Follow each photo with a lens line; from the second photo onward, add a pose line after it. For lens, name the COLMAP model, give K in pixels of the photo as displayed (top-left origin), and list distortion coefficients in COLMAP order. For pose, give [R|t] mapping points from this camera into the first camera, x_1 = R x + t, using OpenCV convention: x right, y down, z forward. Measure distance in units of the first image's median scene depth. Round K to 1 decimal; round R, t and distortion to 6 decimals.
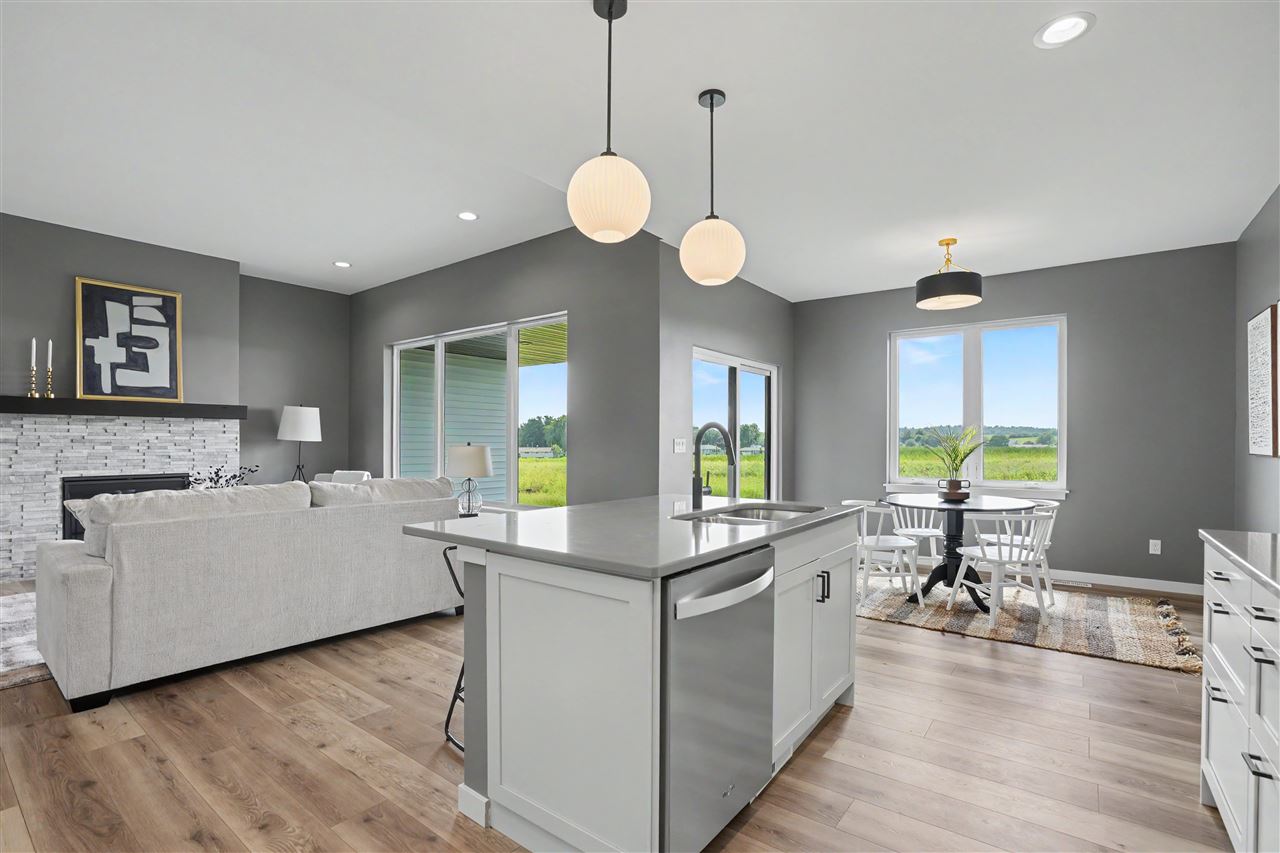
lens RADIAL K [[607.7, 0, 645.1], [0, 607.7, 443.4], [0, 0, 1]] dist [-0.030660, 0.000314]
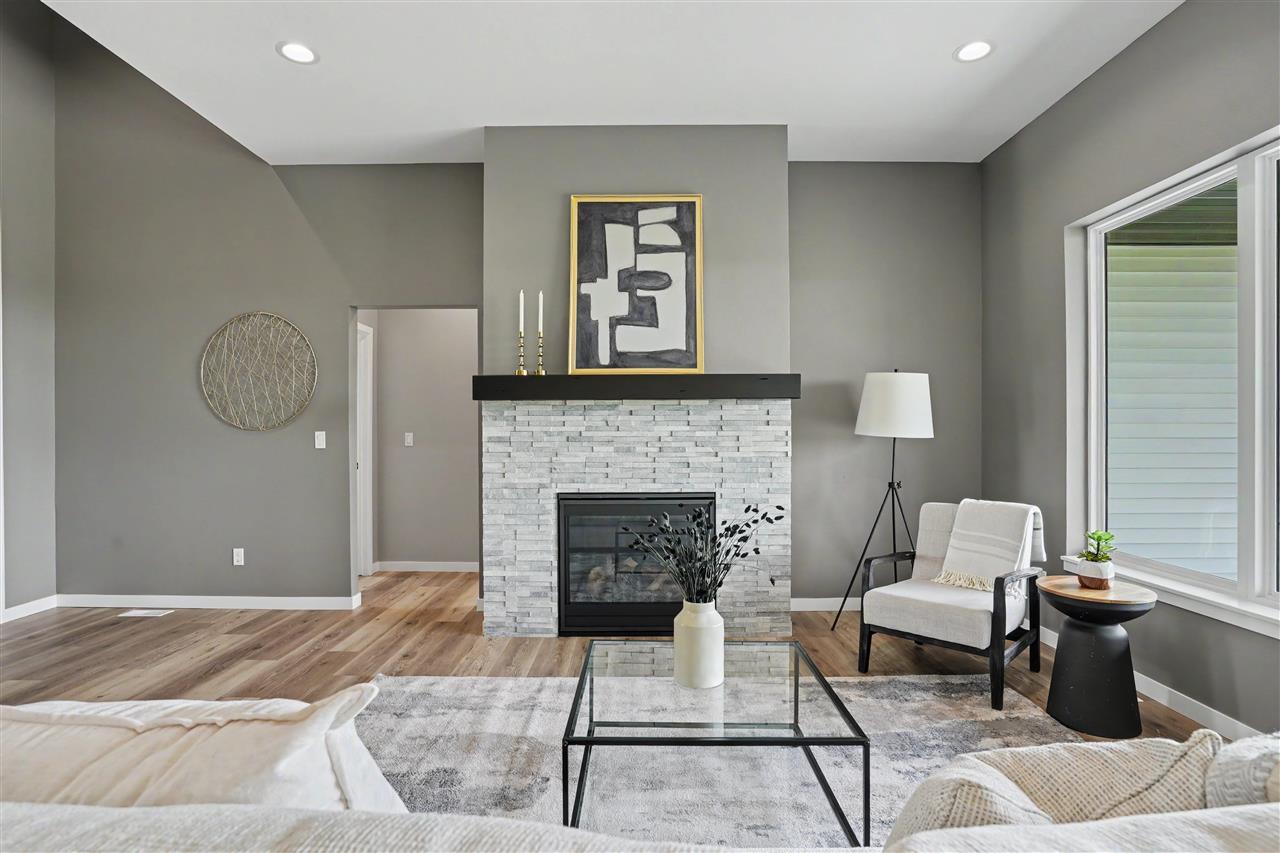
lens RADIAL K [[658.0, 0, 640.0], [0, 658.0, 426.5], [0, 0, 1]] dist [-0.001938, 0.000103]
pose [[0.618585, -0.011330, -0.785636, -0.313986], [0.002964, 0.999923, -0.012086, -0.008609], [0.785712, 0.005148, 0.618571, 0.569385]]
